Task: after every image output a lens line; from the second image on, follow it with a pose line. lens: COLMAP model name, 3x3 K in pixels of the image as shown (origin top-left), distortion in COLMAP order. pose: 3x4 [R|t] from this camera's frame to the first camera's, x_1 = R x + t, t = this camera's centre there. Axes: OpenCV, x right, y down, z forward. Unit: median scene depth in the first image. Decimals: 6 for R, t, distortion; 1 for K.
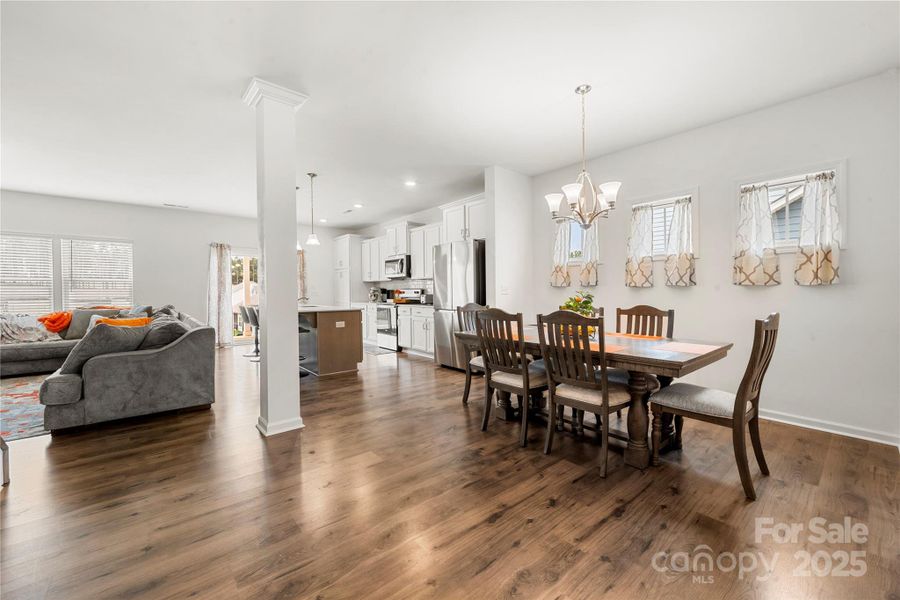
lens RADIAL K [[351.1, 0, 448.5], [0, 351.1, 301.3], [0, 0, 1]] dist [0.001662, -0.000345]
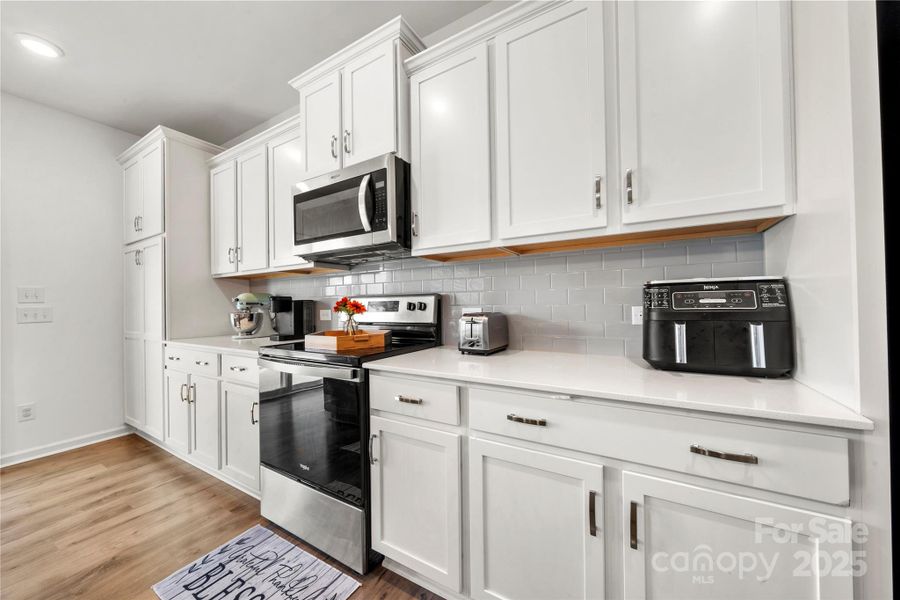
lens RADIAL K [[329.6, 0, 443.8], [0, 329.6, 298.1], [0, 0, 1]] dist [-0.001719, 0.000346]
pose [[0.948983, -0.008868, 0.315203, -0.151184], [0.022975, 0.998892, -0.041066, -0.020322], [-0.314490, 0.046212, 0.948135, 0.719676]]
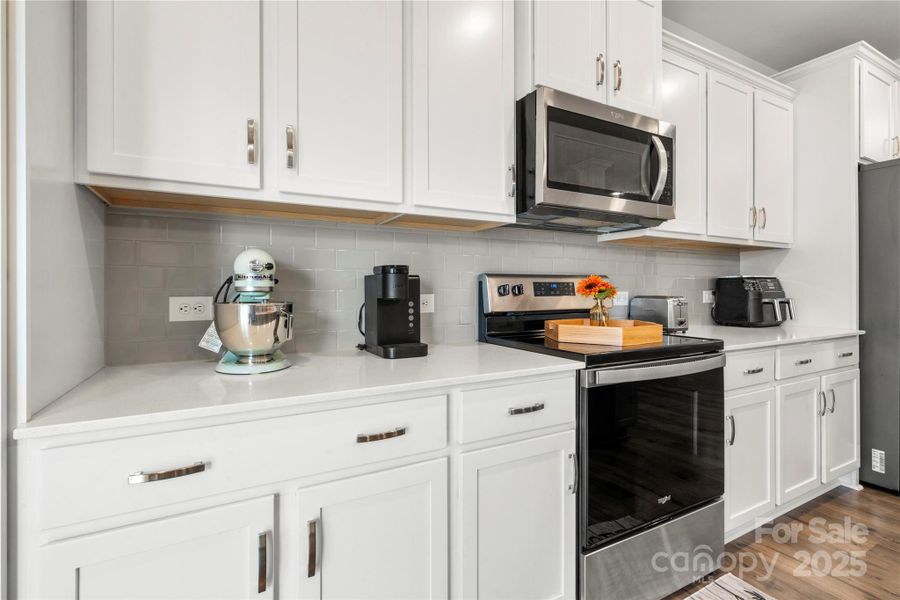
lens RADIAL K [[415.8, 0, 475.5], [0, 415.8, 281.3], [0, 0, 1]] dist [-0.003291, -0.001105]
pose [[0.188334, 0.012489, 0.982026, -0.394775], [0.022310, 0.999607, -0.016991, -0.027731], [-0.981852, 0.025109, 0.187981, 1.011629]]
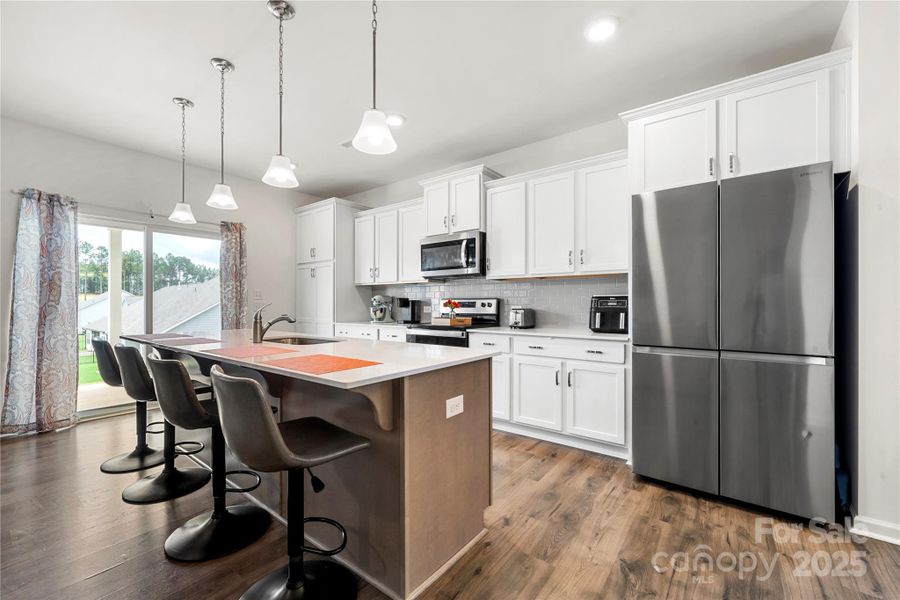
lens RADIAL K [[370.4, 0, 448.7], [0, 370.4, 301.3], [0, 0, 1]] dist [-0.010517, 0.001090]
pose [[0.977009, 0.003790, 0.213165, -0.259834], [0.003581, 0.999409, -0.034183, -0.011803], [-0.213169, 0.034160, 0.976418, 0.453458]]
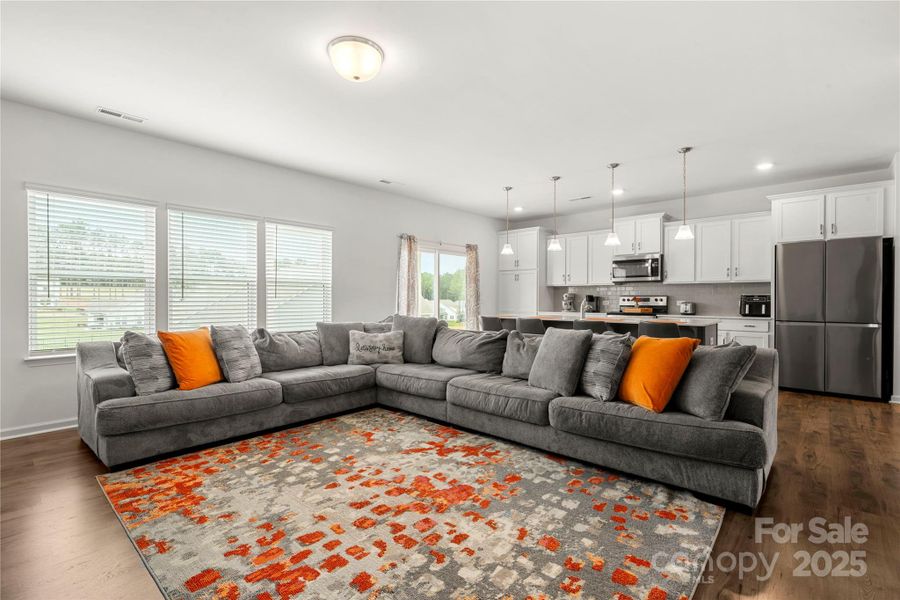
lens RADIAL K [[415.8, 0, 446.7], [0, 415.8, 298.9], [0, 0, 1]] dist [-0.003291, -0.001105]
pose [[0.991809, 0.003354, 0.127683, -0.687355], [-0.000140, 0.999683, -0.025167, -0.003528], [-0.127727, 0.024943, 0.991496, 0.101670]]
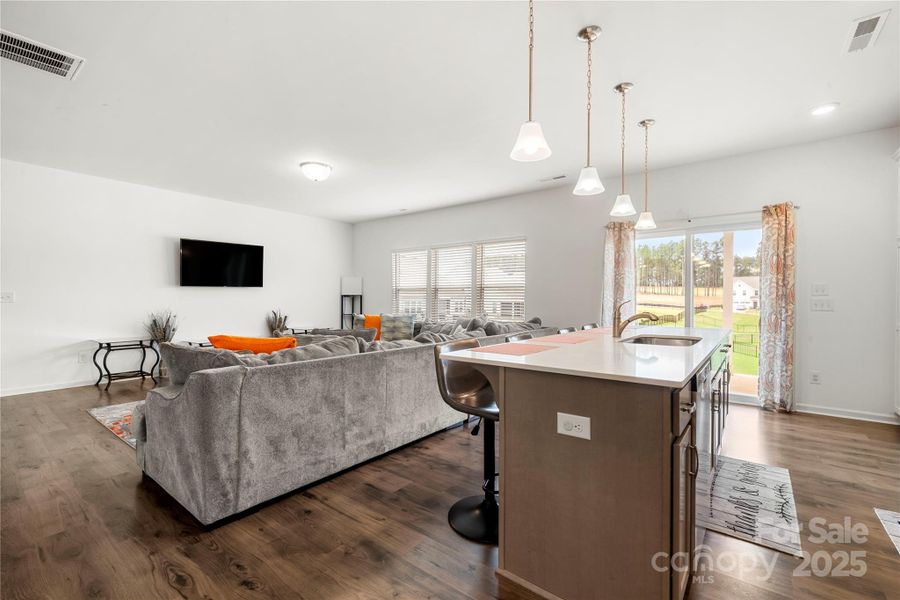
lens RADIAL K [[392.1, 0, 451.5], [0, 392.1, 306.1], [0, 0, 1]] dist [-0.003171, -0.000823]
pose [[0.207758, 0.021032, -0.977954, -0.028663], [-0.031803, 0.999386, 0.014737, -0.016528], [0.977663, 0.028040, 0.208299, 0.572106]]
